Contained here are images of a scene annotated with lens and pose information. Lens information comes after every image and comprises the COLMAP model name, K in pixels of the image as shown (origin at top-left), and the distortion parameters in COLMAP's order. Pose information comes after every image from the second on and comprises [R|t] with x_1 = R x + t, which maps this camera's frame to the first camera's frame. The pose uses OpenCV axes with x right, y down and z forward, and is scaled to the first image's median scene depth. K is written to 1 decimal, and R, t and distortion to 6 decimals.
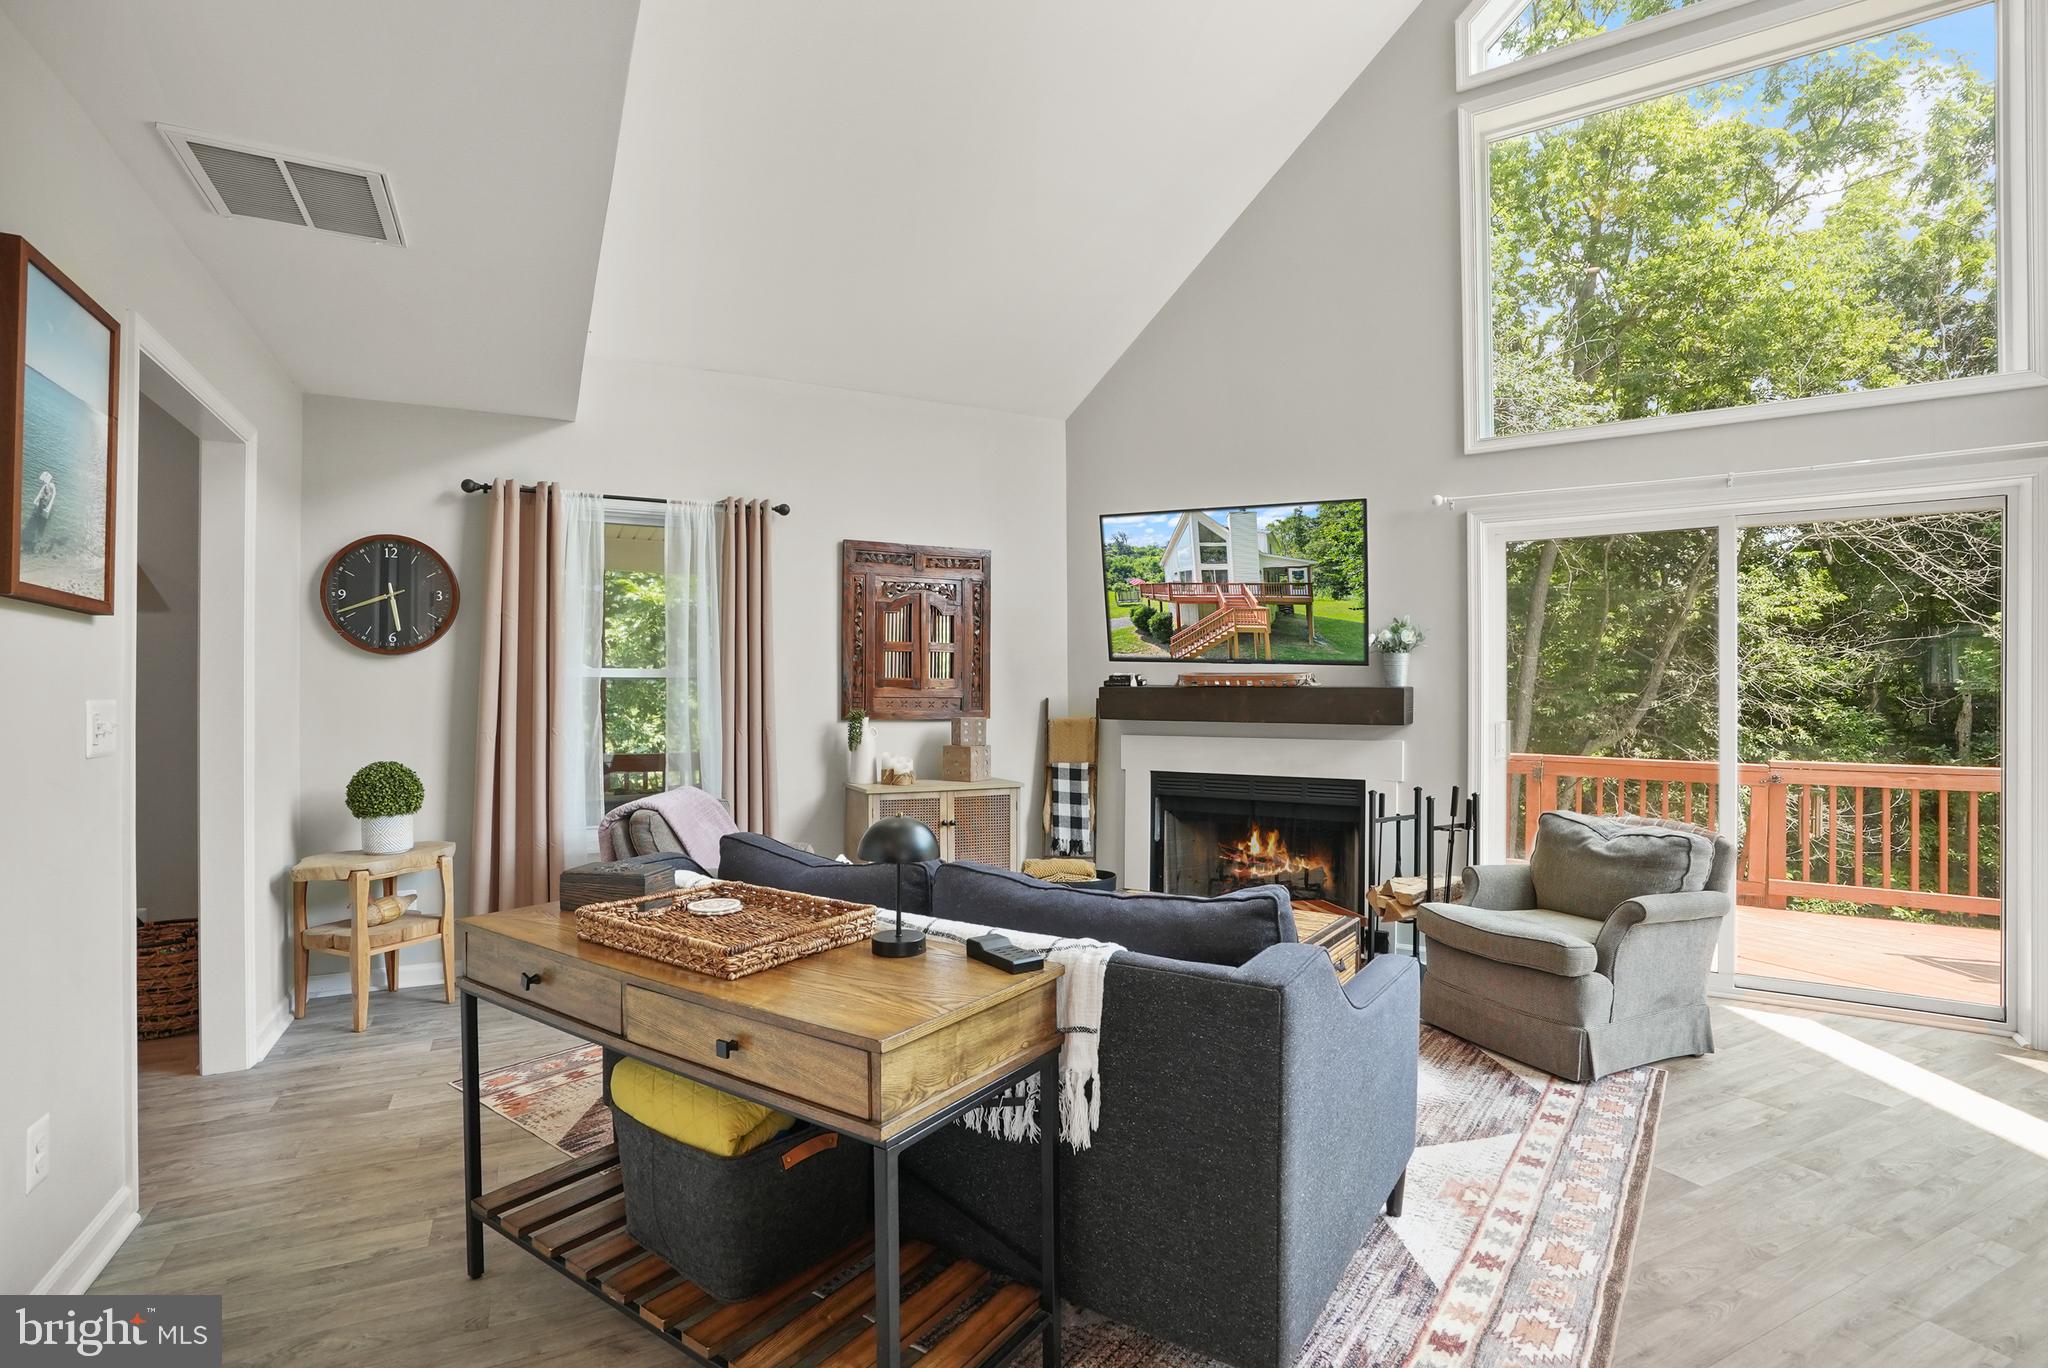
lens RADIAL K [[994.2, 0, 1014.4], [0, 994.2, 686.4], [0, 0, 1]] dist [-0.040081, 0.001199]
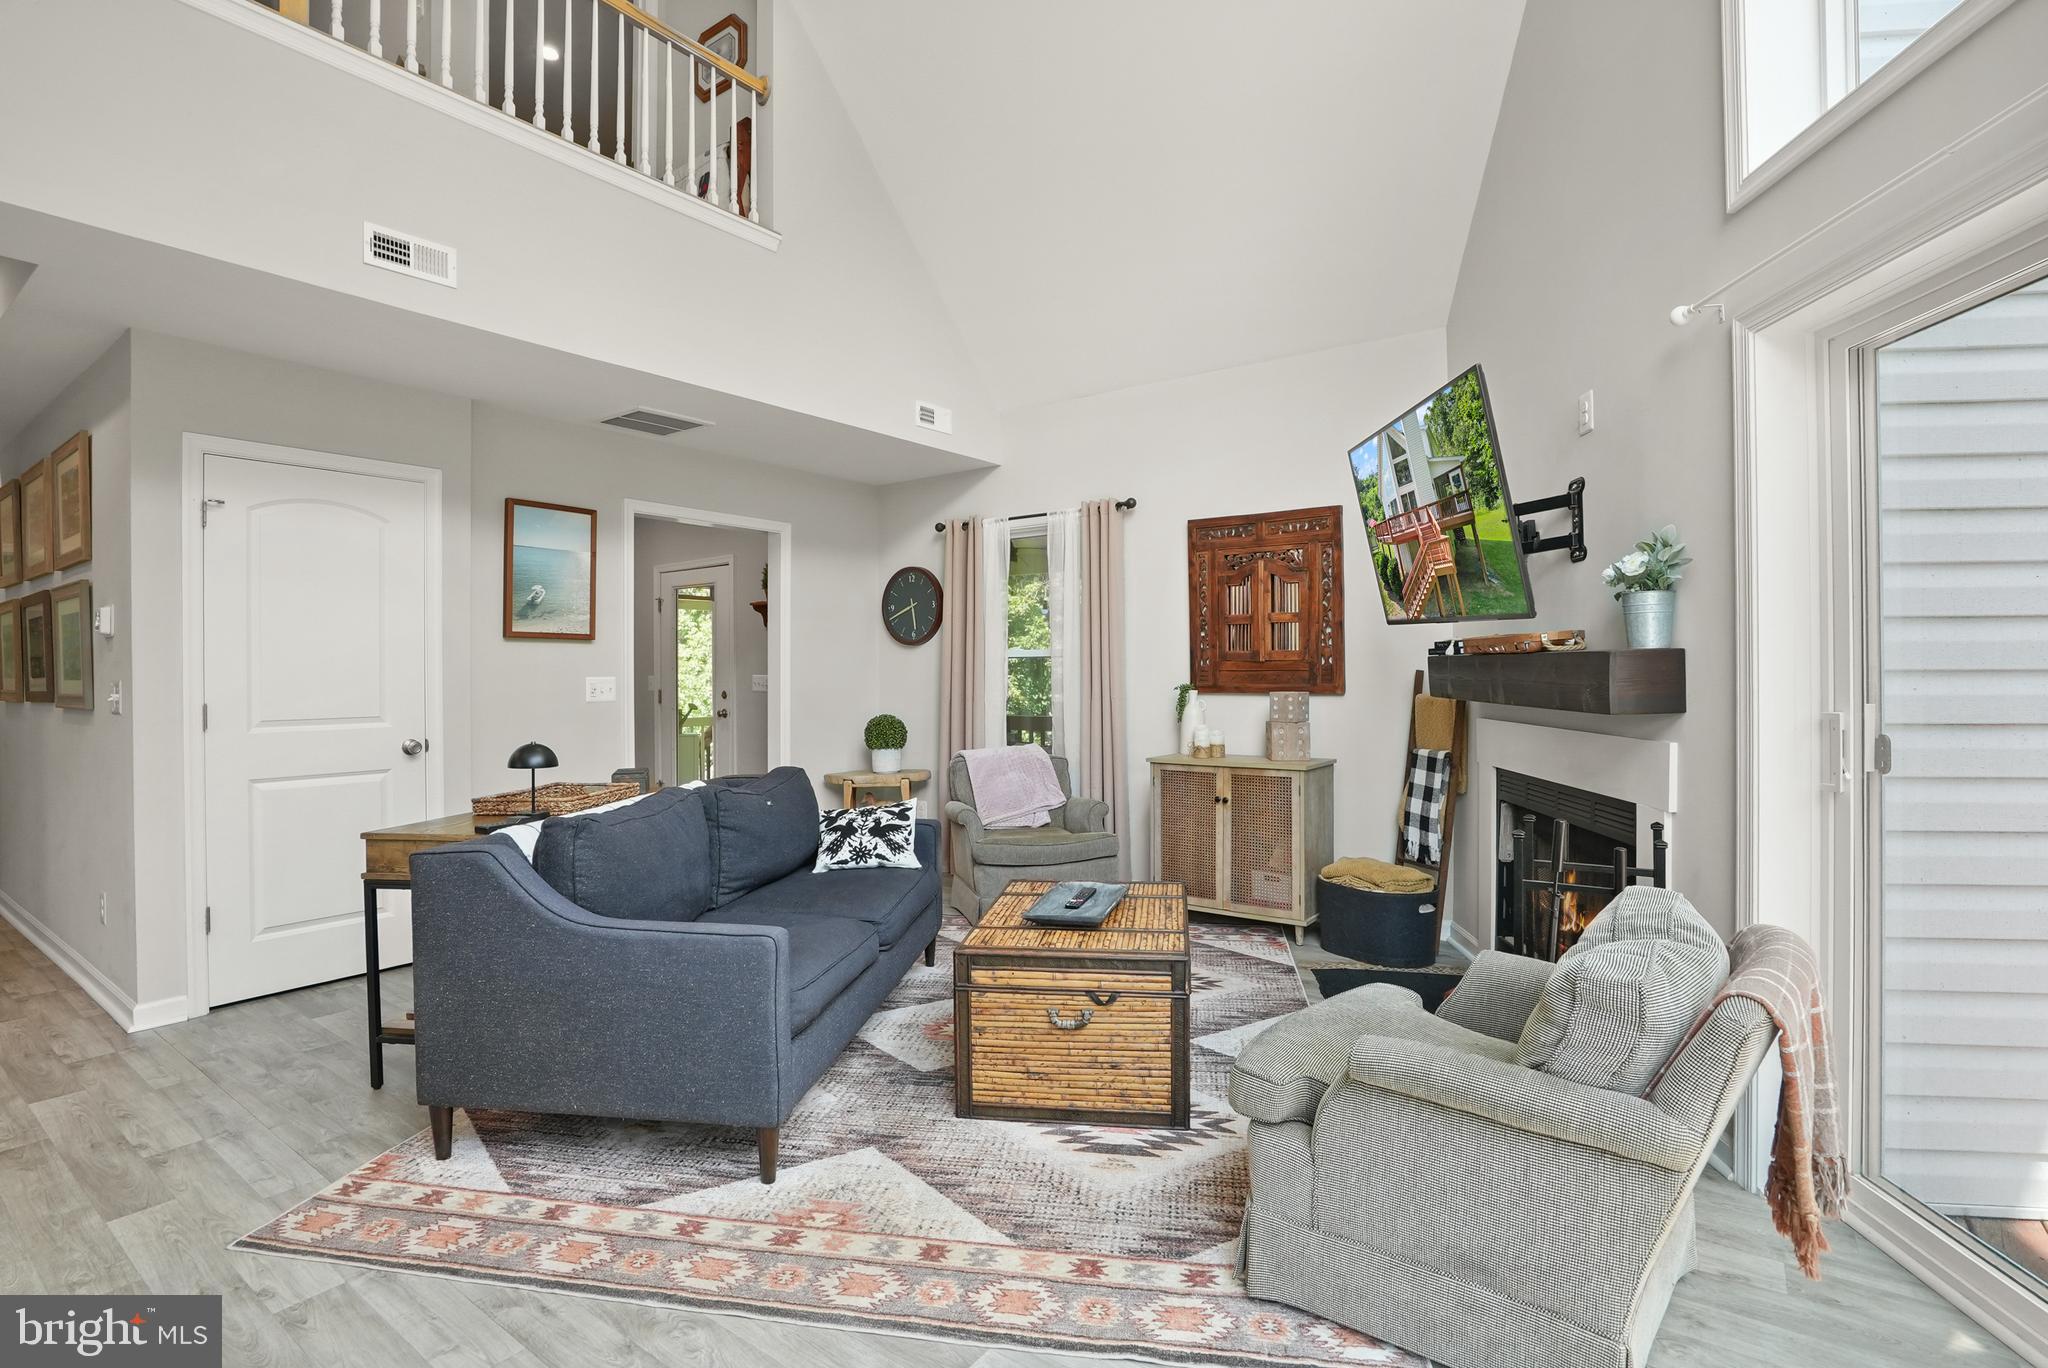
lens RADIAL K [[960.5, 0, 999.9], [0, 960.5, 678.5], [0, 0, 1]] dist [-0.018449, 0.000396]
pose [[0.436789, 0.002051, -0.899561, 0.704563], [0.014531, 0.999851, 0.009336, 0.007672], [0.899446, -0.017150, 0.436694, 0.402762]]
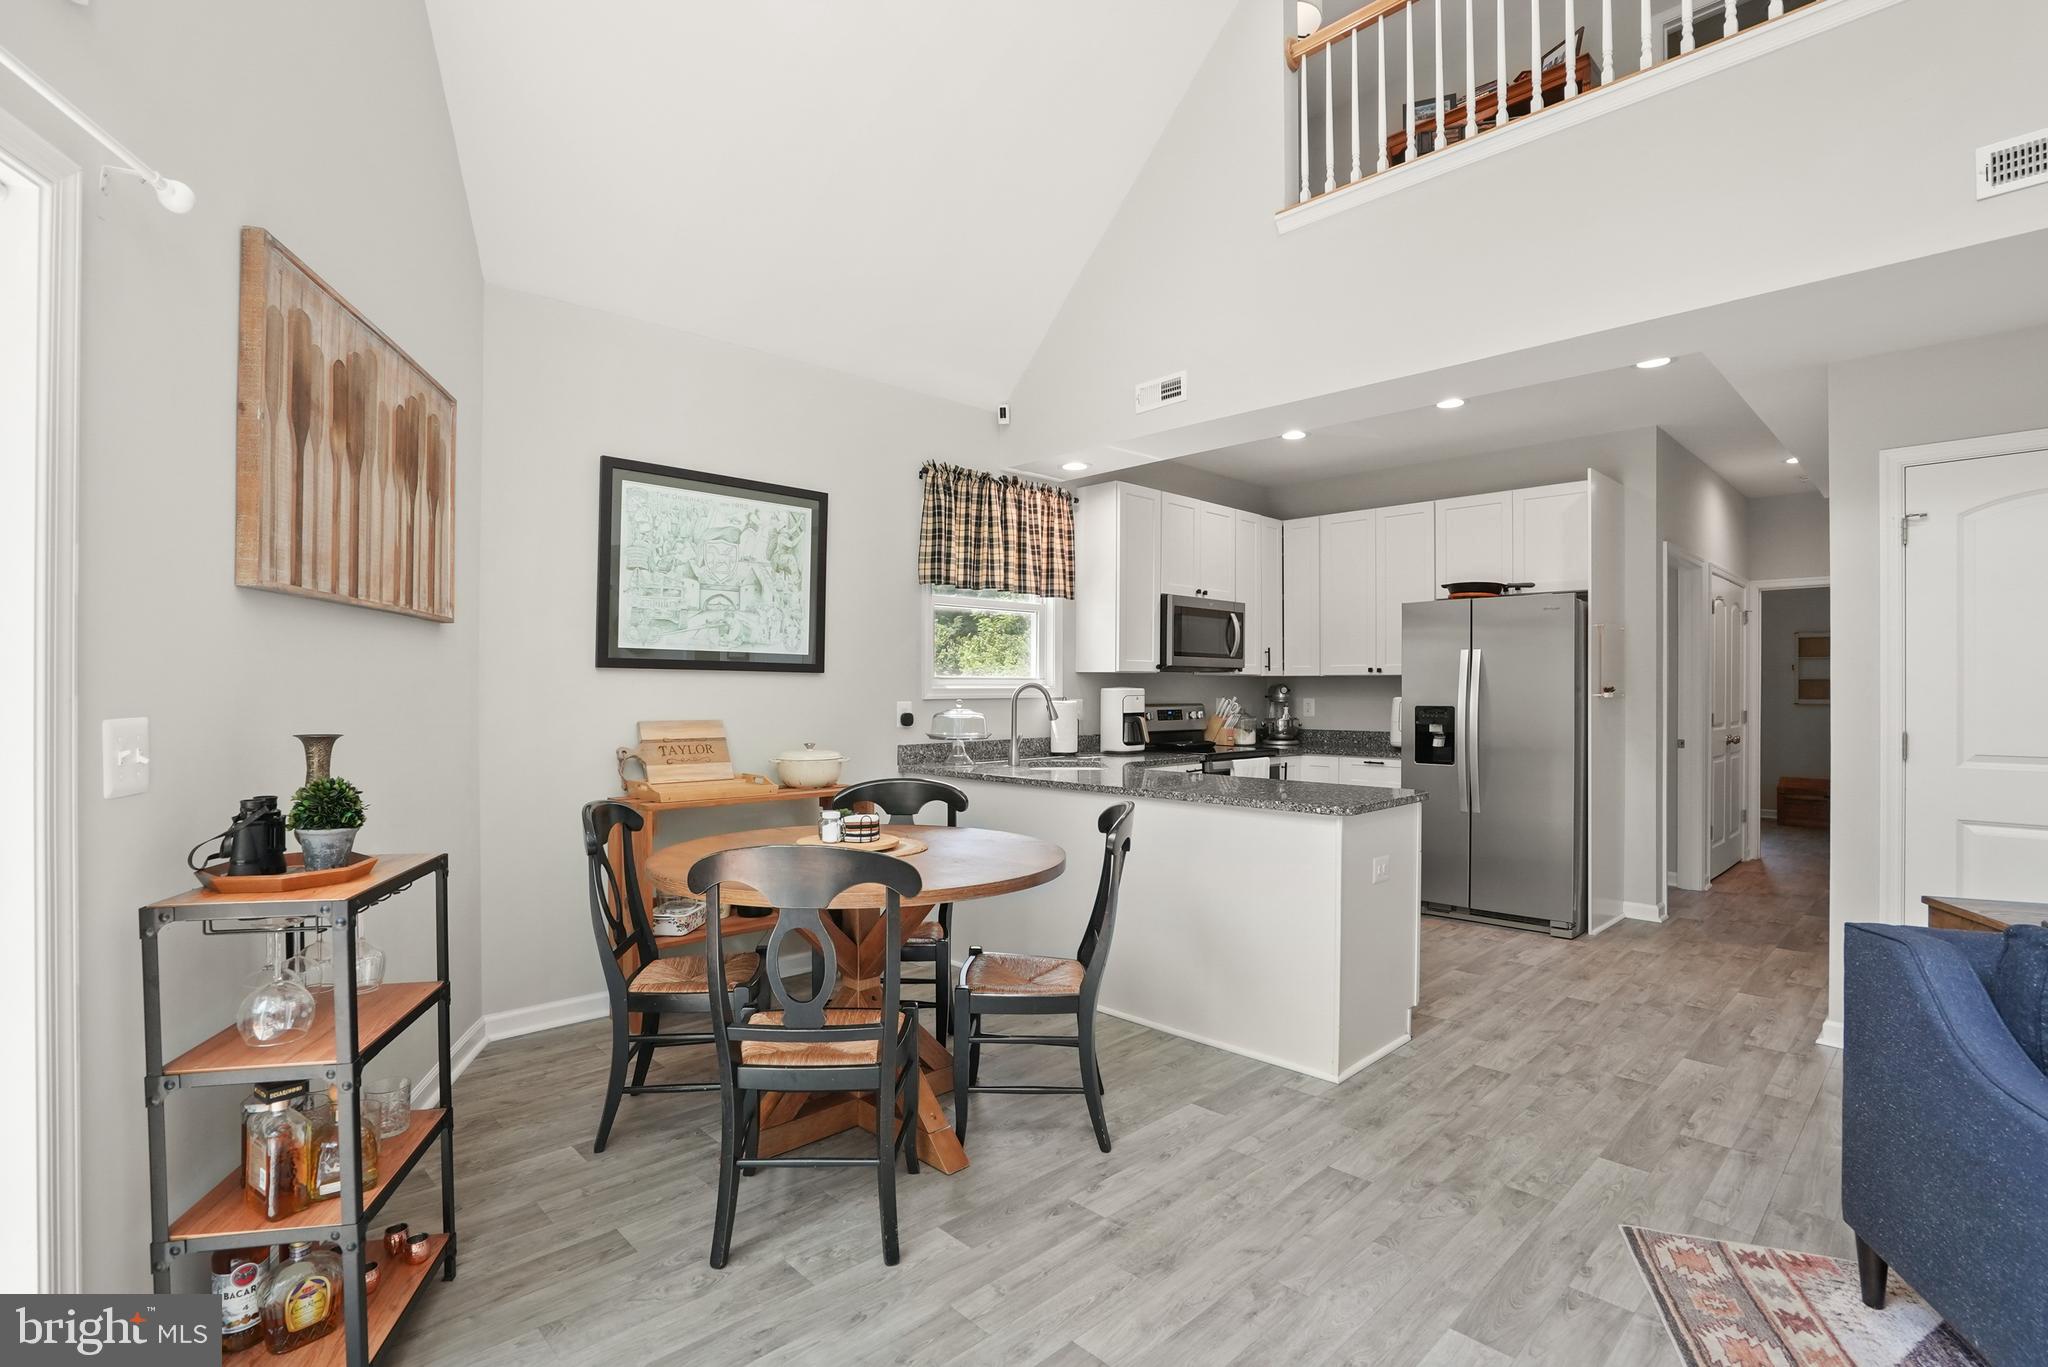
lens RADIAL K [[964.3, 0, 1027.9], [0, 964.3, 700.3], [0, 0, 1]] dist [-0.033505, 0.001596]
pose [[-0.954784, 0.003242, -0.297283, 0.583456], [0.003190, 0.999995, 0.000662, -0.001303], [0.297284, -0.000317, -0.954789, 0.645438]]
